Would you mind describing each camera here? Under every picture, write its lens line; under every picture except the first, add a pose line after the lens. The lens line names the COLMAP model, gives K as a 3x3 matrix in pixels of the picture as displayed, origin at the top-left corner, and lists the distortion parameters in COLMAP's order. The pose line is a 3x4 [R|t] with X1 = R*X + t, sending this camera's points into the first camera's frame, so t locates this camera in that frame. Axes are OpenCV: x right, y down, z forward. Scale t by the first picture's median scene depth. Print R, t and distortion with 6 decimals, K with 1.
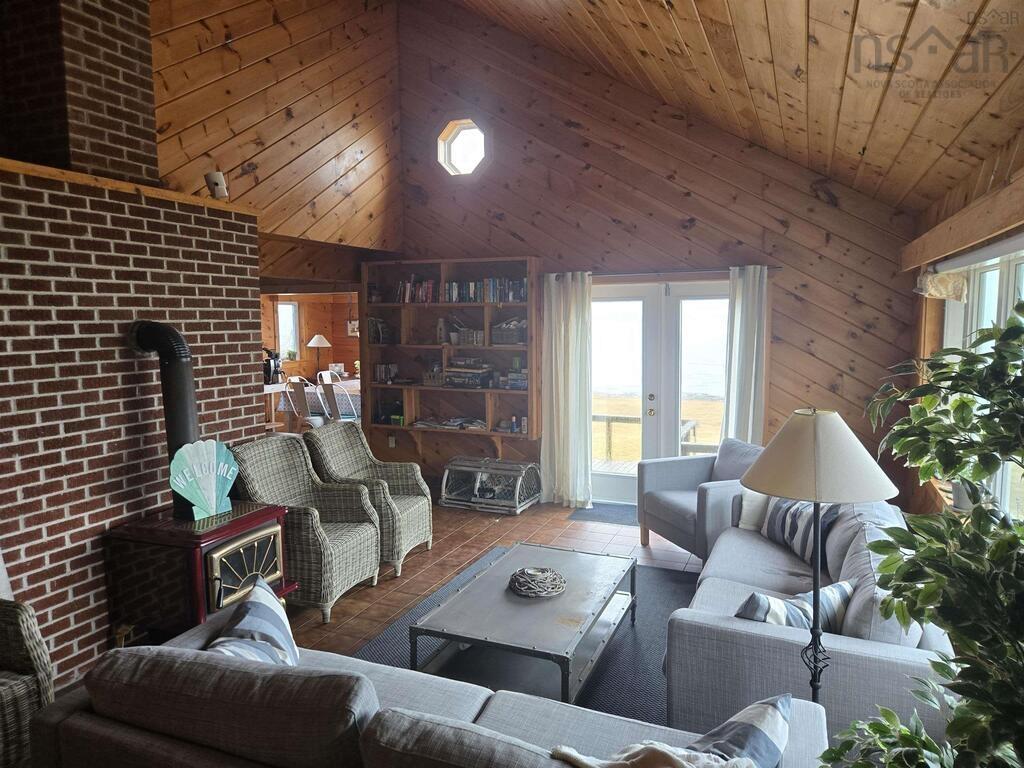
lens RADIAL K [[691.9, 0, 511.2], [0, 691.9, 380.9], [0, 0, 1]] dist [0.083676, -0.013175]
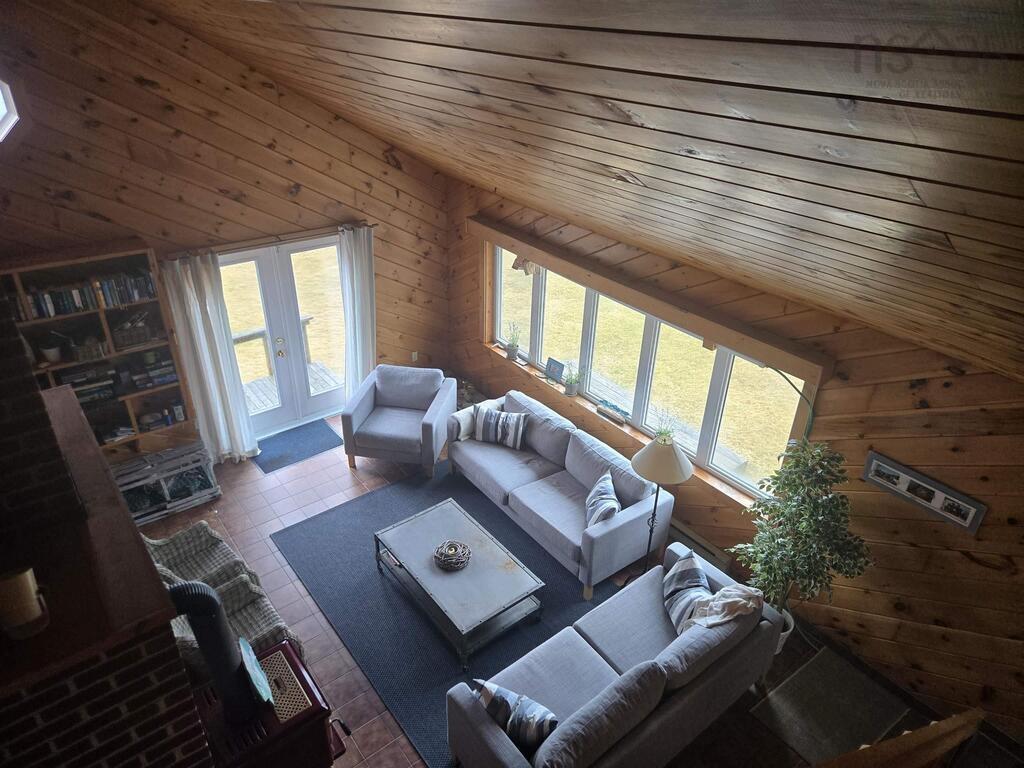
lens RADIAL K [[691.9, 0, 507.0], [0, 691.9, 384.8], [0, 0, 1]] dist [0.083676, -0.013175]
pose [[0.485242, -0.418658, 0.767636, -0.528594], [0.057783, 0.891356, 0.449607, -0.411975], [-0.872468, -0.173812, 0.456715, 0.162401]]
